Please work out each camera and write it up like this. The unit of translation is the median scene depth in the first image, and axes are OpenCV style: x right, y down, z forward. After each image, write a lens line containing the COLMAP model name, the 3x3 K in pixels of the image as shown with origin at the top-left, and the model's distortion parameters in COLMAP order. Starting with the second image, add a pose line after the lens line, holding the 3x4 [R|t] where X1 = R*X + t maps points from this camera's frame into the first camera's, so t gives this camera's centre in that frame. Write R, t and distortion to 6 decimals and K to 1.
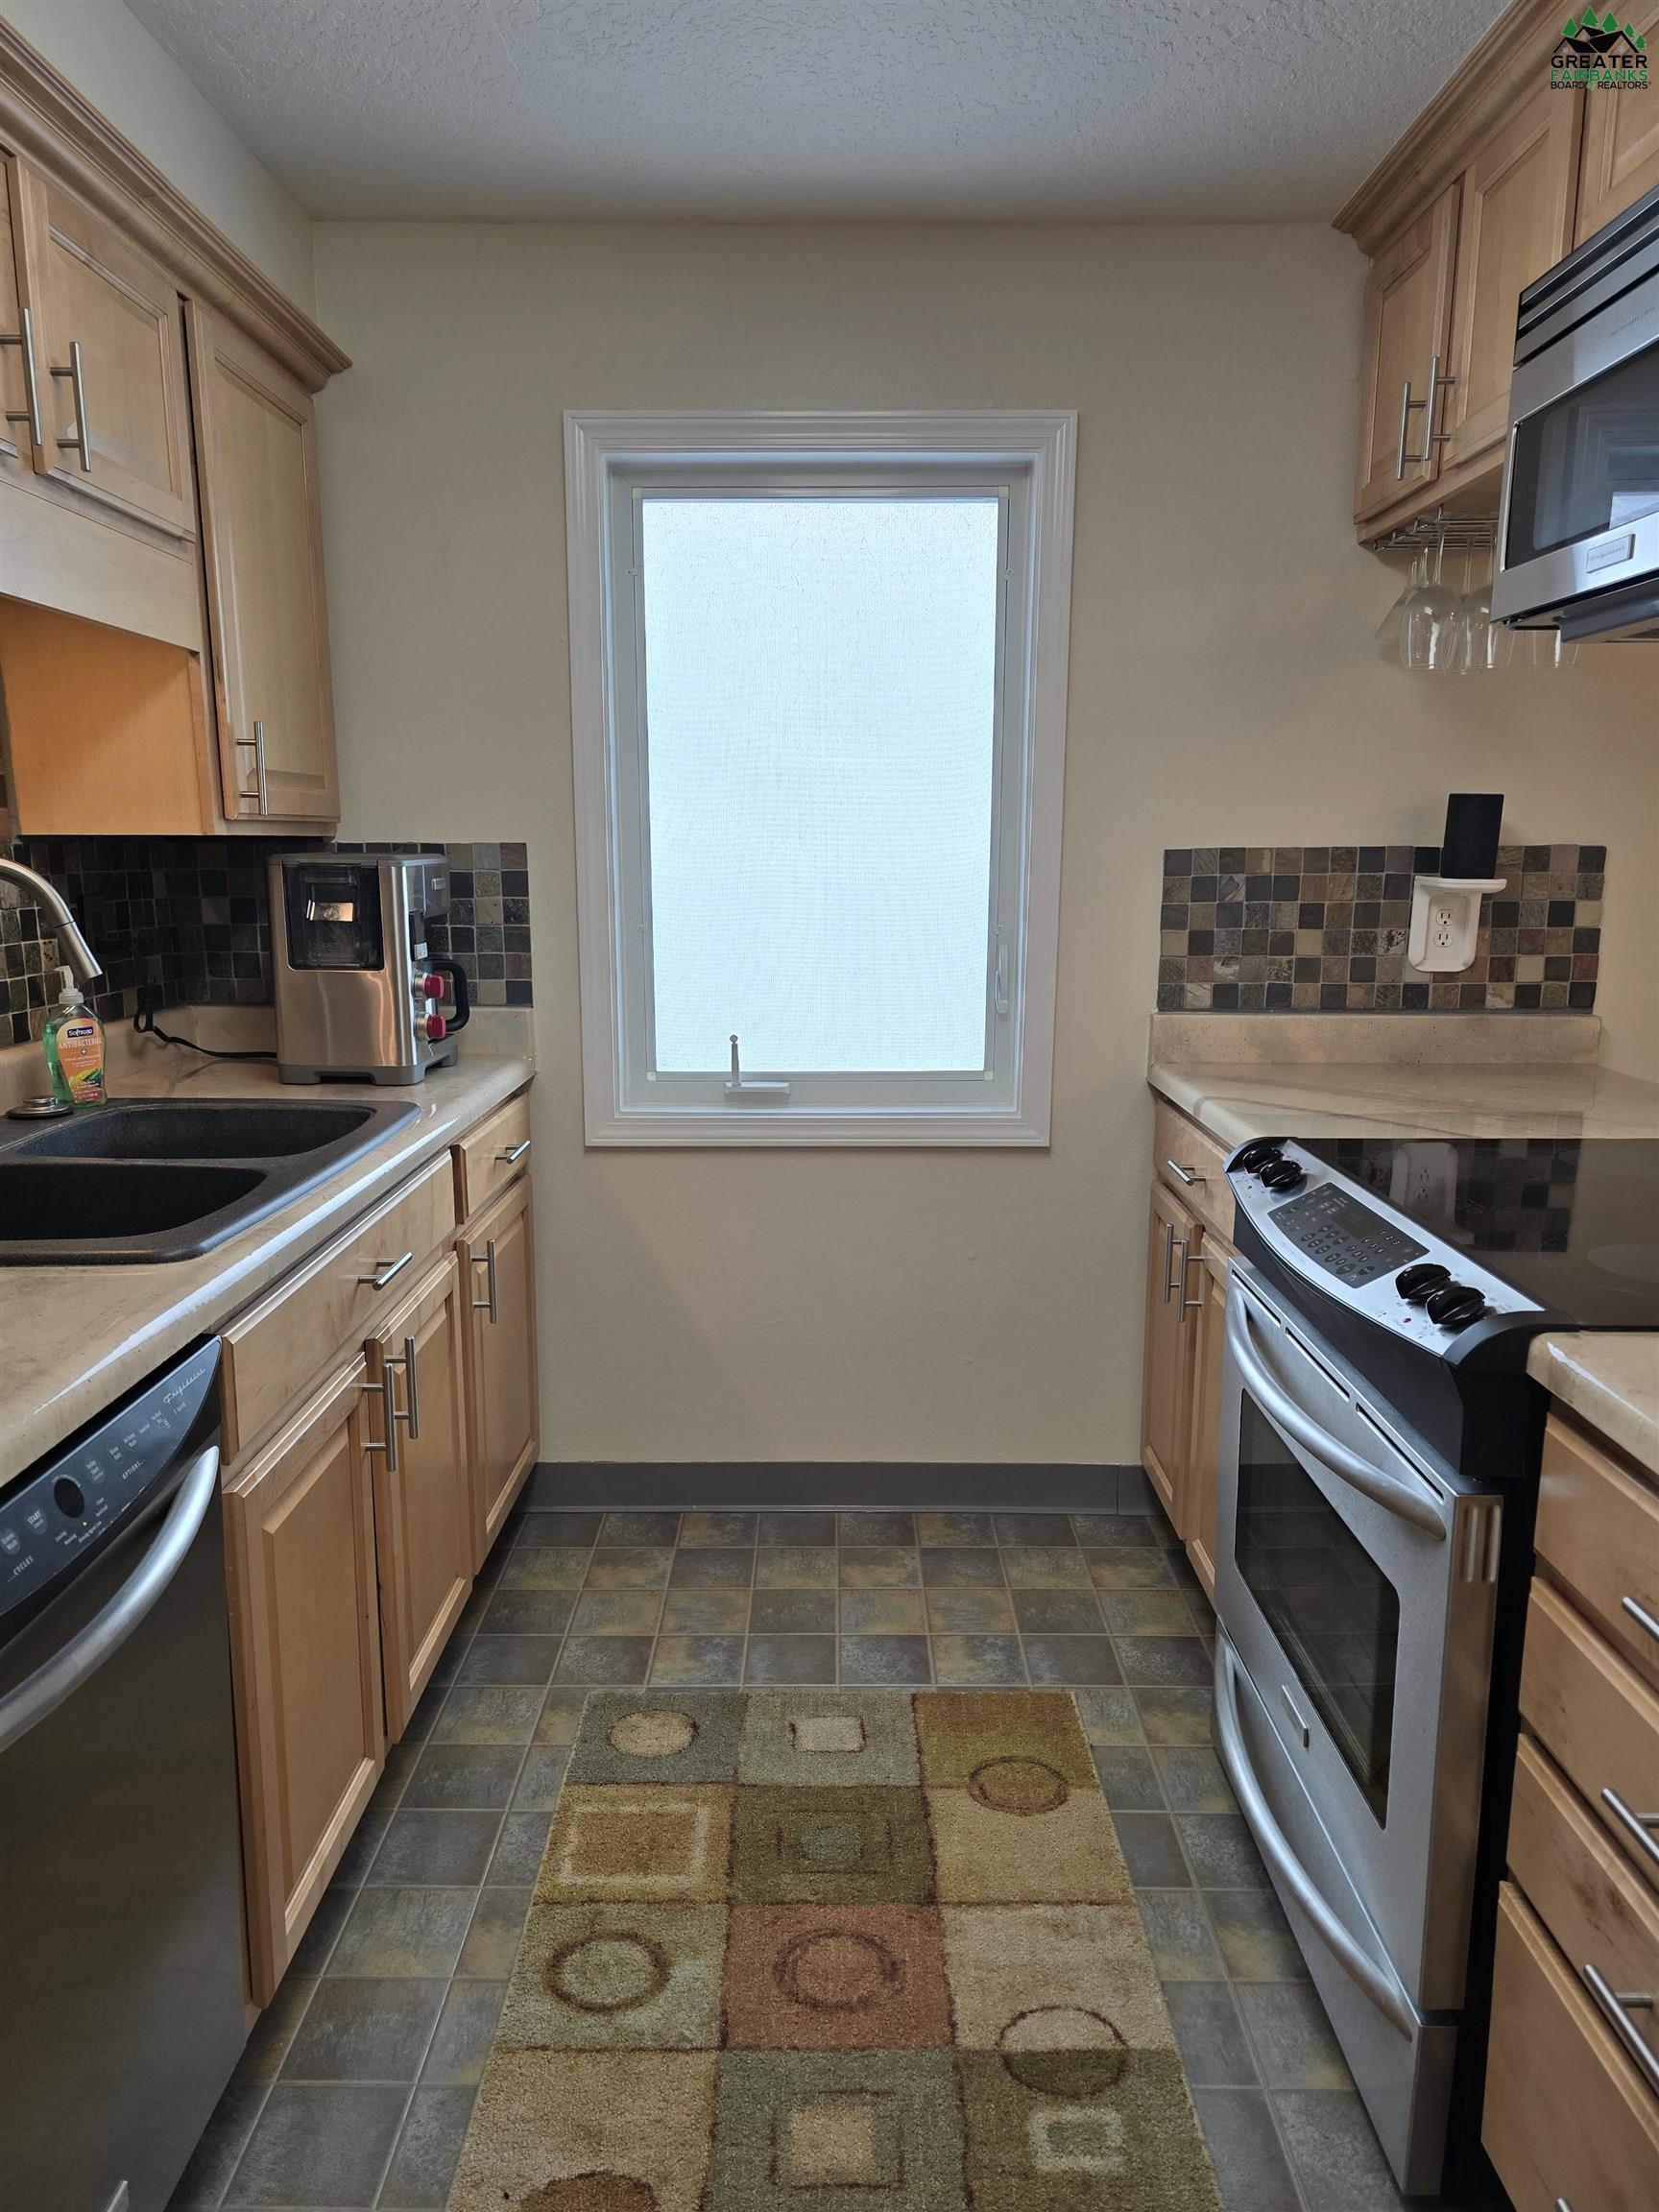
lens RADIAL K [[1488.6, 0, 830.4], [0, 1488.6, 1125.8], [0, 0, 1]] dist [0.059518, -0.052303]
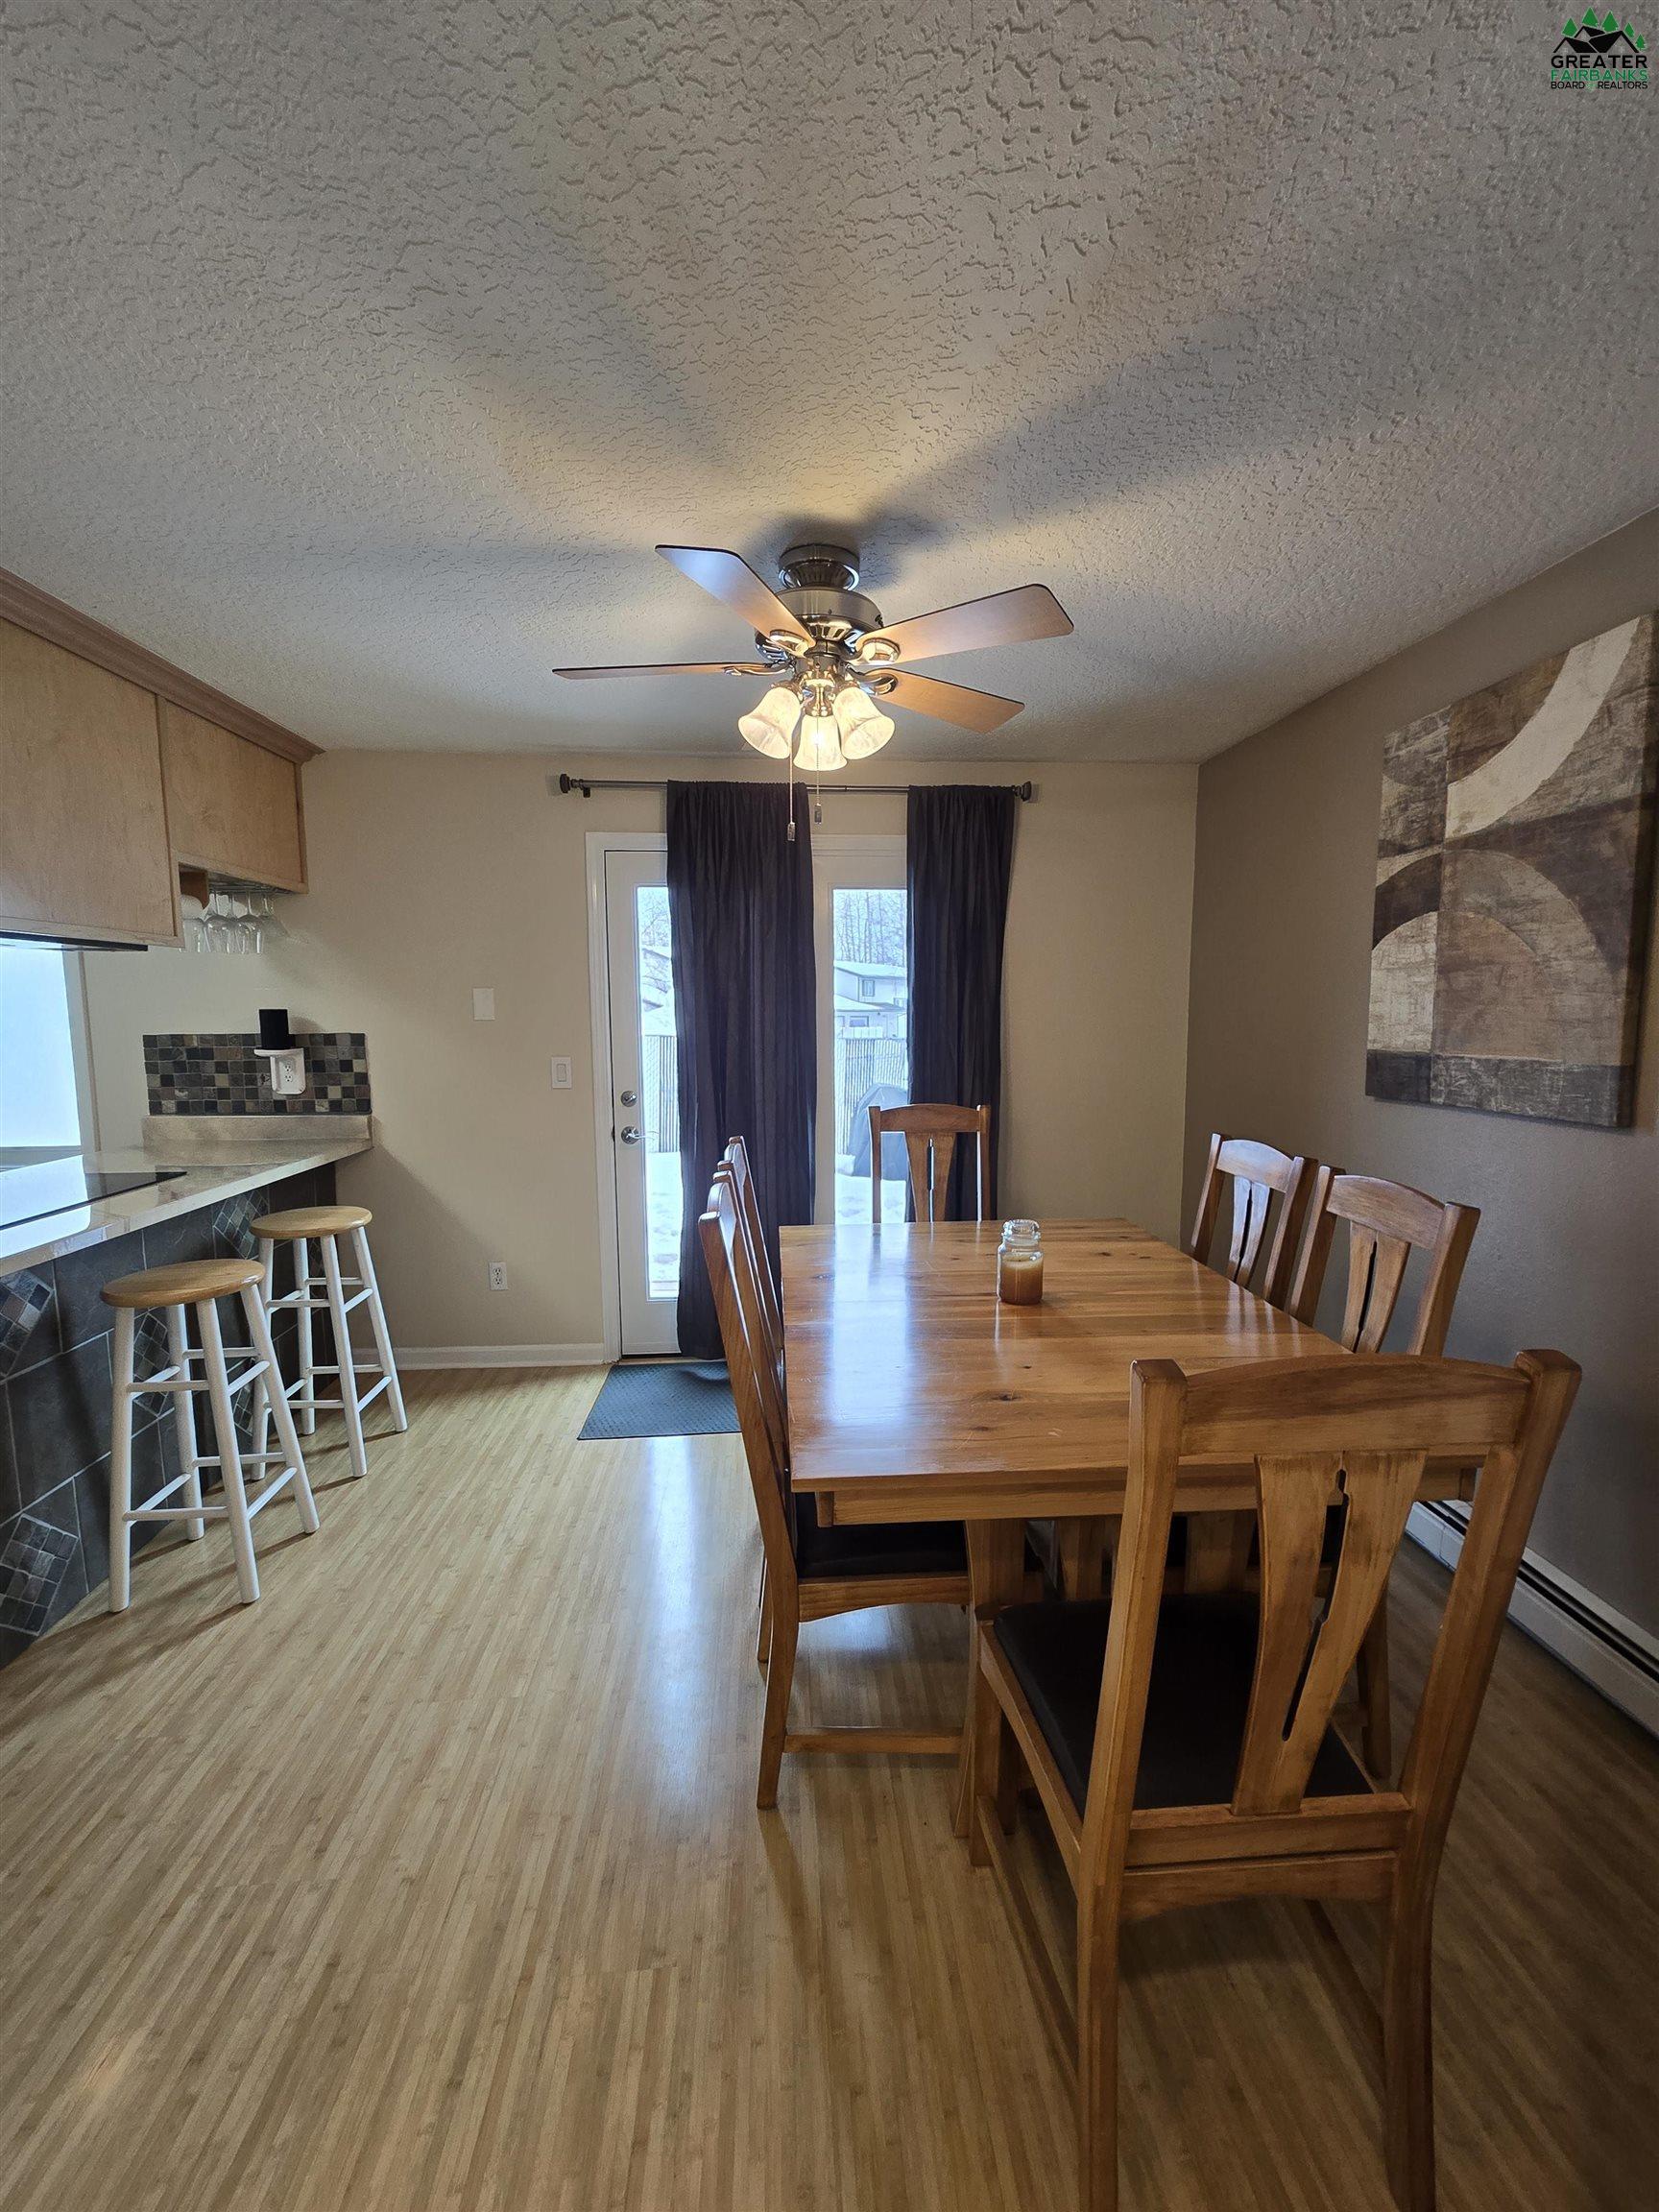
lens RADIAL K [[911.9, 0, 840.5], [0, 911.9, 1120.1], [0, 0, 1]] dist [-0.002208, -0.000131]
pose [[0.997555, -0.012303, 0.068789, 1.096241], [0.016855, 0.997678, -0.065988, 0.027969], [-0.067817, 0.066986, 0.995446, -0.291169]]
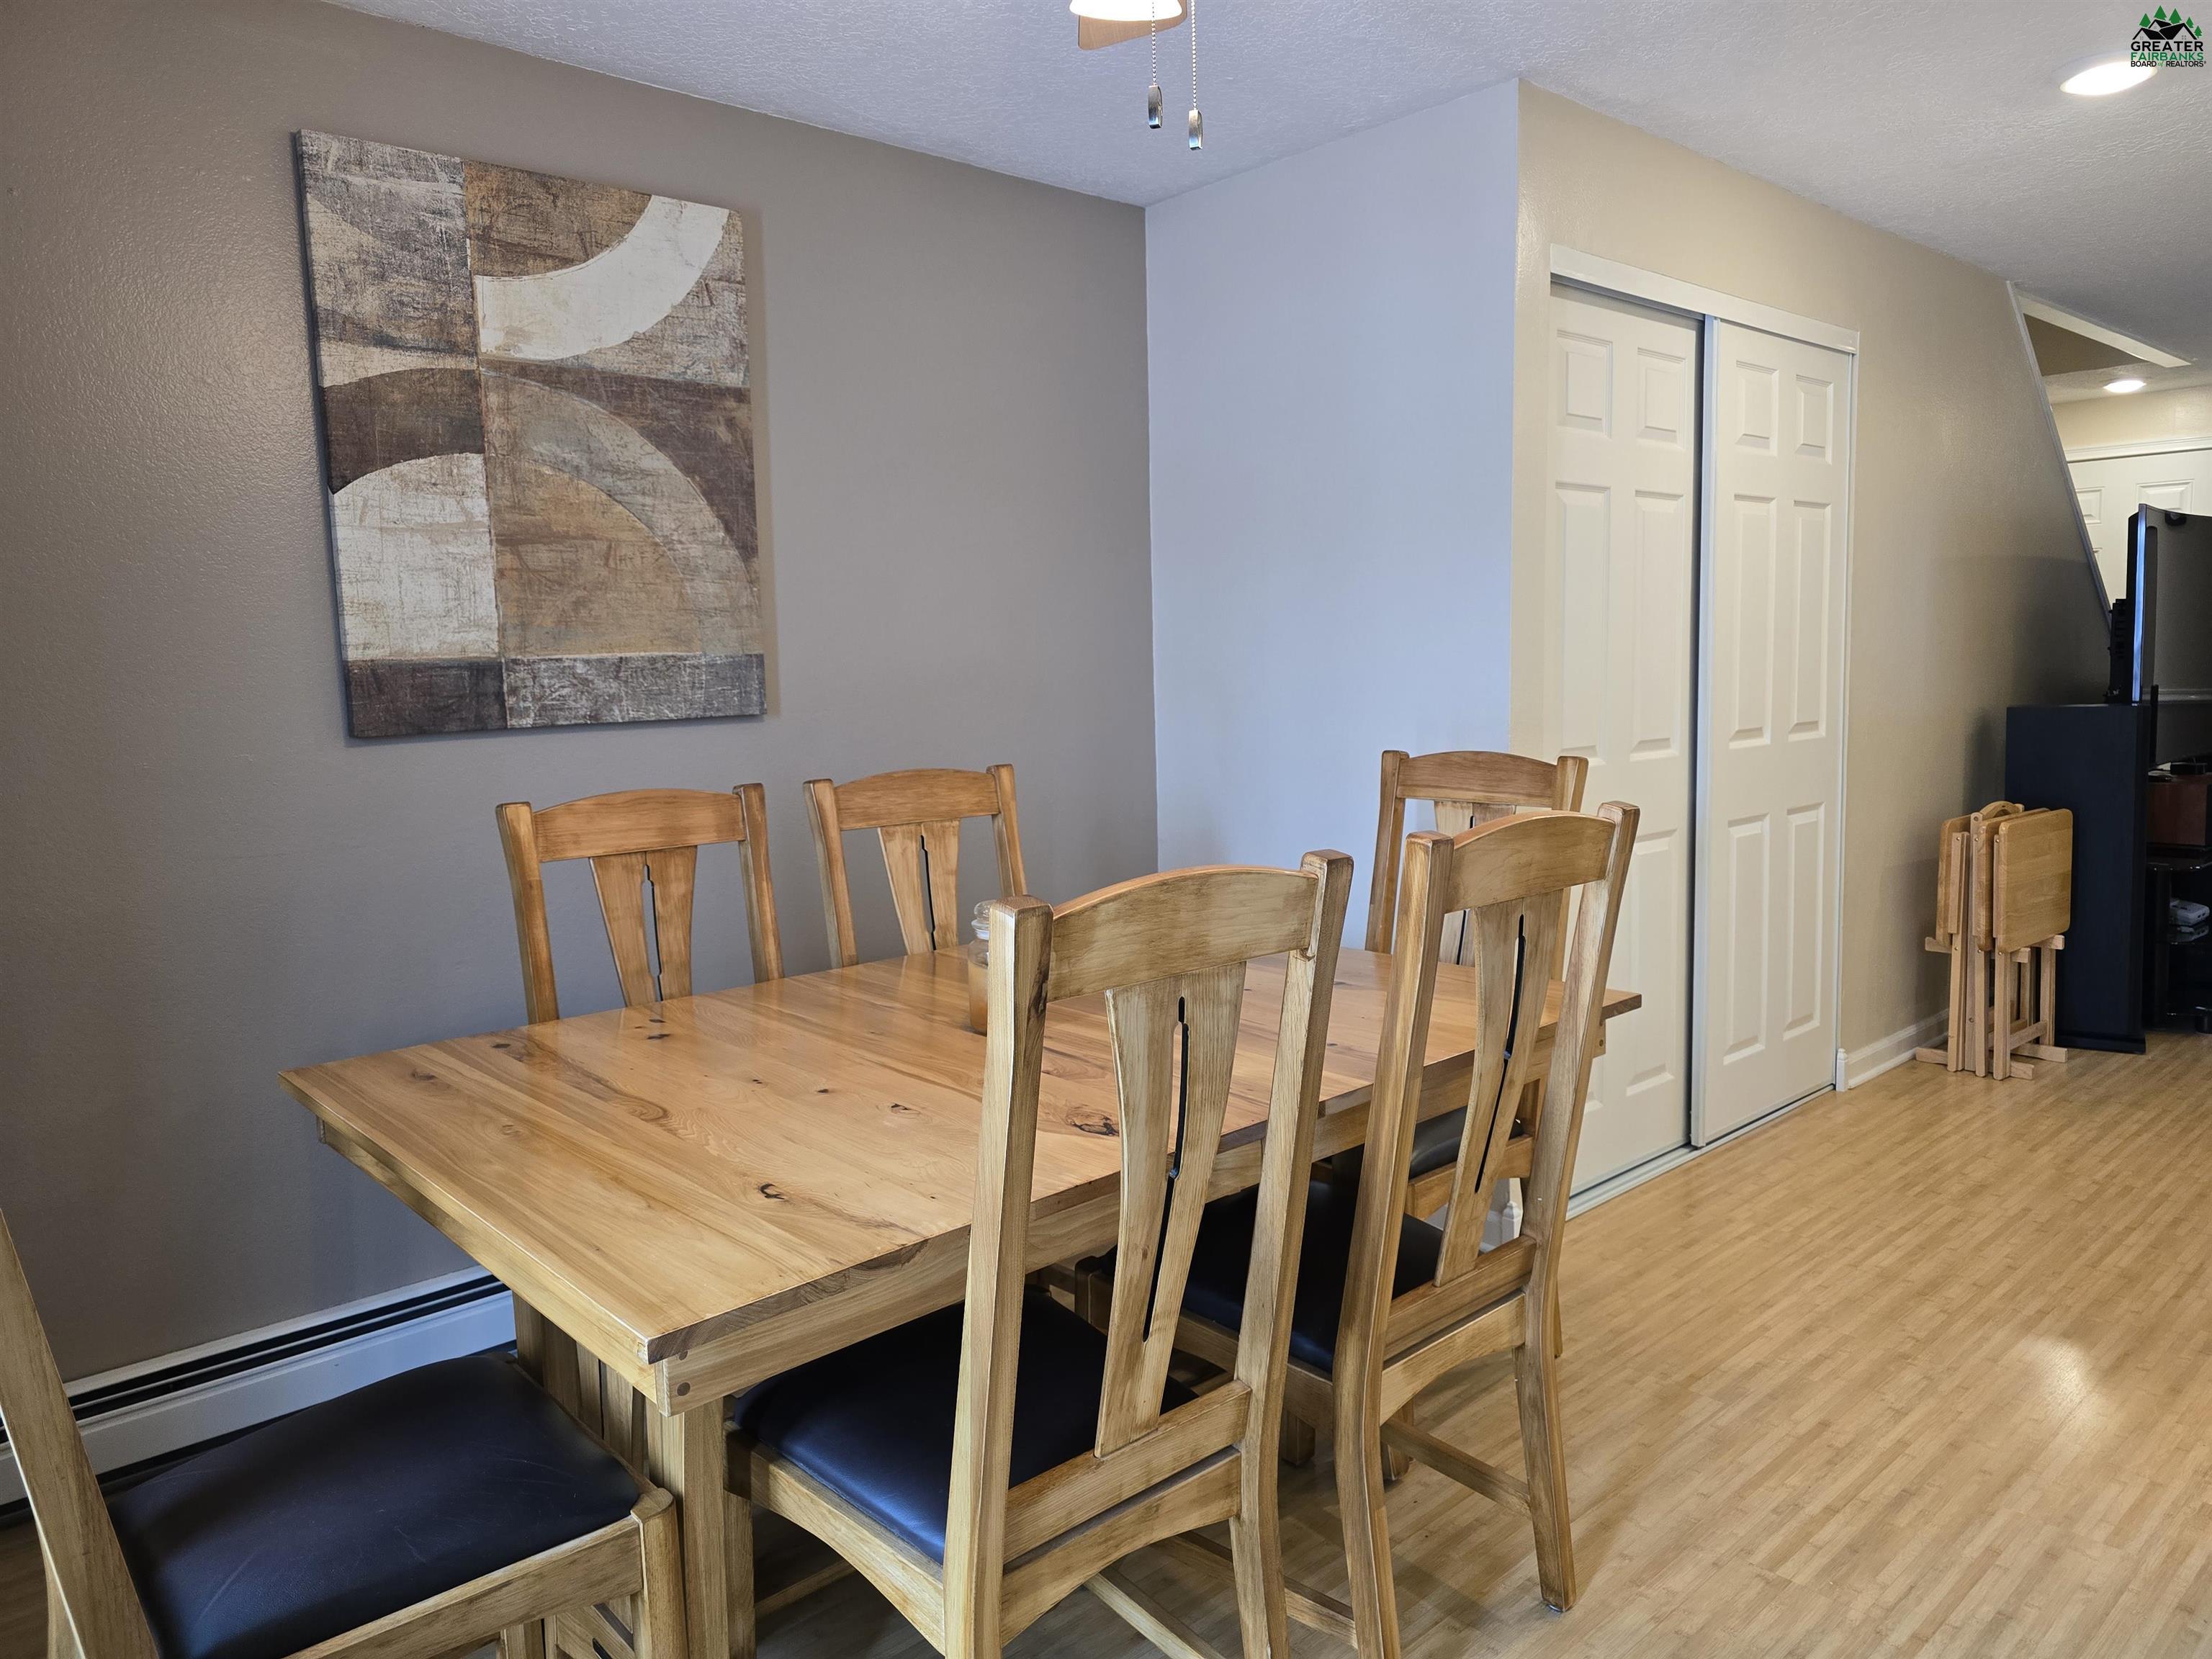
lens RADIAL K [[1488.6, 0, 1117.9], [0, 1488.6, 806.4], [0, 0, 1]] dist [0.059518, -0.052303]
pose [[-0.670214, -0.058593, 0.739851, 0.701458], [0.162021, 0.961283, 0.222900, -0.140478], [-0.724266, 0.269262, -0.634772, 0.865816]]
